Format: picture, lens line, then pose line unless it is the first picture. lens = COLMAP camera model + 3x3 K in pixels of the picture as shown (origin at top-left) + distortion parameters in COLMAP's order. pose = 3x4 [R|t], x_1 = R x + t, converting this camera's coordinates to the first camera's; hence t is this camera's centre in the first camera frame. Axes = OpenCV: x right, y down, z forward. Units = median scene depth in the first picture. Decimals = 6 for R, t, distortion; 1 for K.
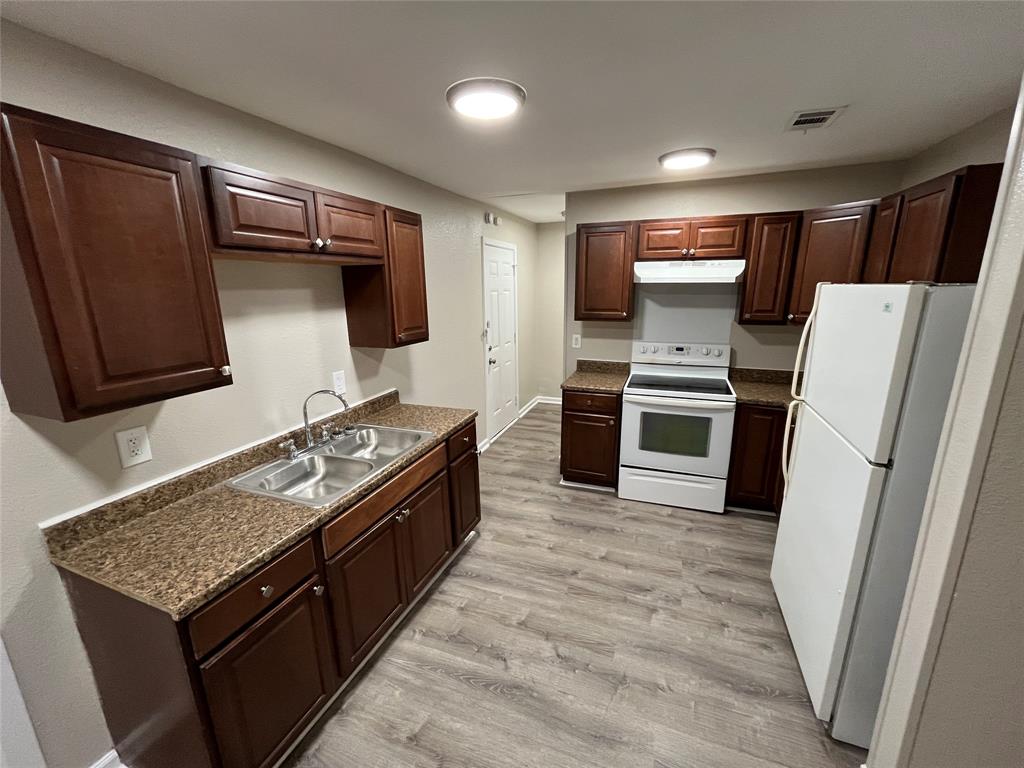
lens RADIAL K [[413.4, 0, 512.0], [0, 413.4, 384.0], [0, 0, 1]] dist [-0.001384, -0.000103]
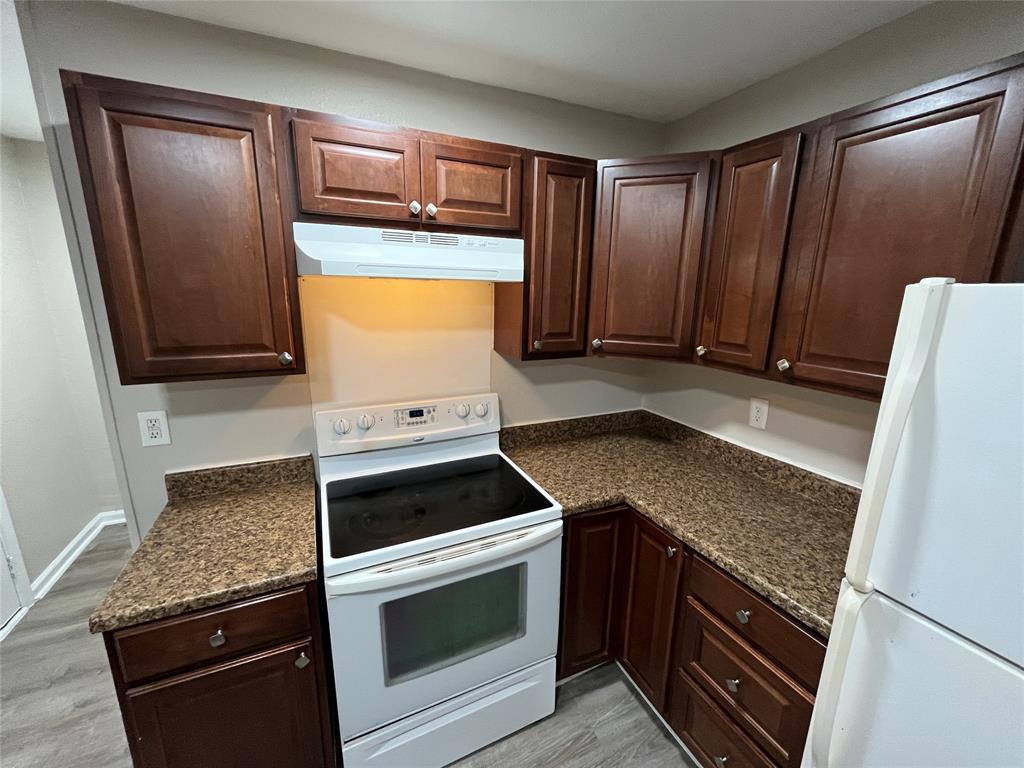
lens RADIAL K [[413.4, 0, 512.0], [0, 413.4, 384.0], [0, 0, 1]] dist [-0.001384, -0.000103]
pose [[0.694739, -0.136810, 0.706131, 0.146941], [0.150306, 0.987683, 0.043478, -0.132719], [-0.703382, 0.075930, 0.706745, 0.599899]]
